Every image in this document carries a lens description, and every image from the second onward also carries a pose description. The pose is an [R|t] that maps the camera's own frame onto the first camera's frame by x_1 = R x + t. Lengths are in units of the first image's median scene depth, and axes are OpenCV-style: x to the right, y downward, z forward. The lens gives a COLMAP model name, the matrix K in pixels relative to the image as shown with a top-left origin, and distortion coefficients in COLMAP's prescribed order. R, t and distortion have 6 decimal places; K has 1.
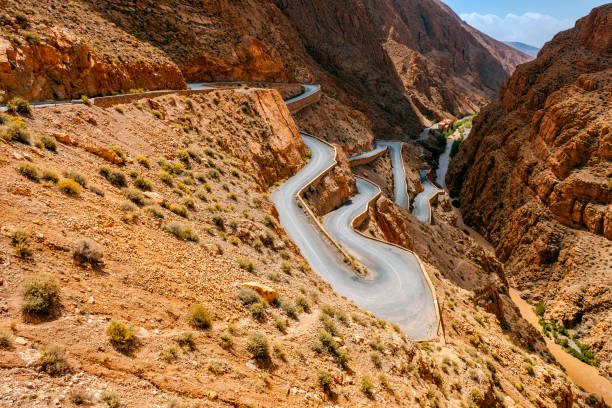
lens RADIAL K [[421.9, 0, 306.0], [0, 421.9, 204.0], [0, 0, 1]] dist [0.002652, -0.000633]
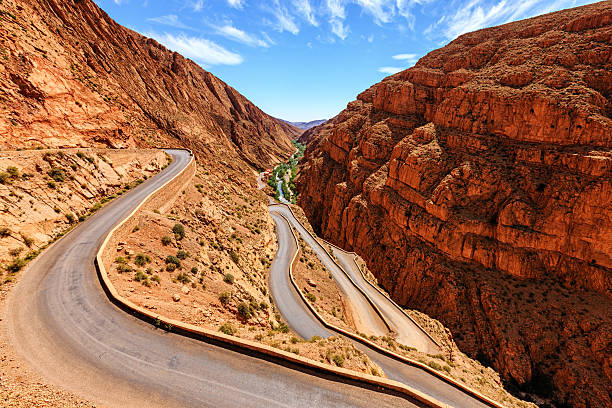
lens RADIAL K [[273.9, 0, 306.0], [0, 273.9, 204.0], [0, 0, 1]] dist [-0.000113, 0.000175]
pose [[0.854219, -0.157992, 0.495327, -0.092261], [0.190768, 0.981506, -0.015924, -0.329491], [-0.483651, 0.108095, 0.868561, 1.160021]]
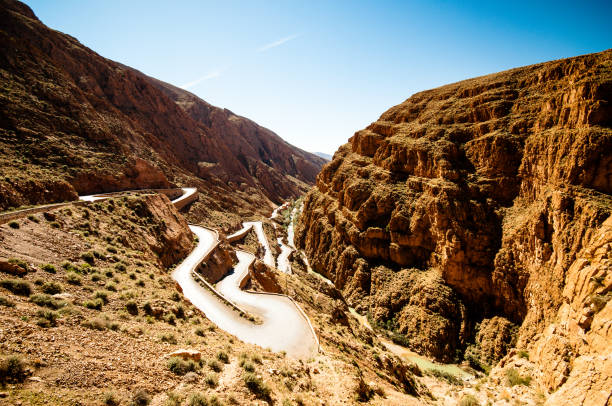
lens RADIAL K [[298.7, 0, 310.6], [0, 298.7, 204.5], [0, 0, 1]] dist [0.025778, -0.010473]
pose [[0.915365, -0.112325, 0.386640, -0.021070], [0.188630, 0.968028, -0.165349, -0.000033], [-0.355706, 0.224287, 0.907286, 0.003630]]
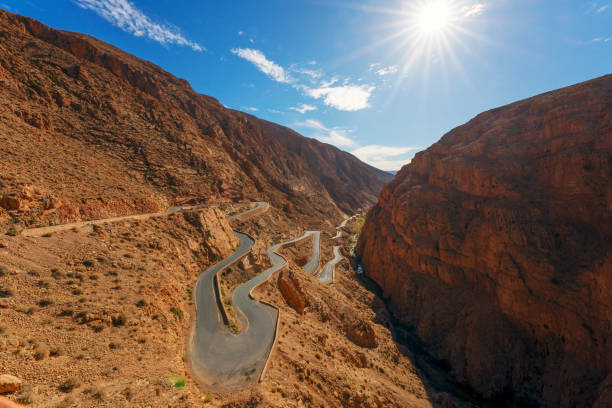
lens RADIAL K [[245.1, 0, 302.1], [0, 245.1, 202.6], [0, 0, 1]] dist [0.001190, 0.000106]
pose [[0.995360, -0.069143, 0.066914, 0.233607], [0.084125, 0.962904, -0.256395, -0.016106], [-0.046703, 0.260834, 0.964253, 0.036330]]
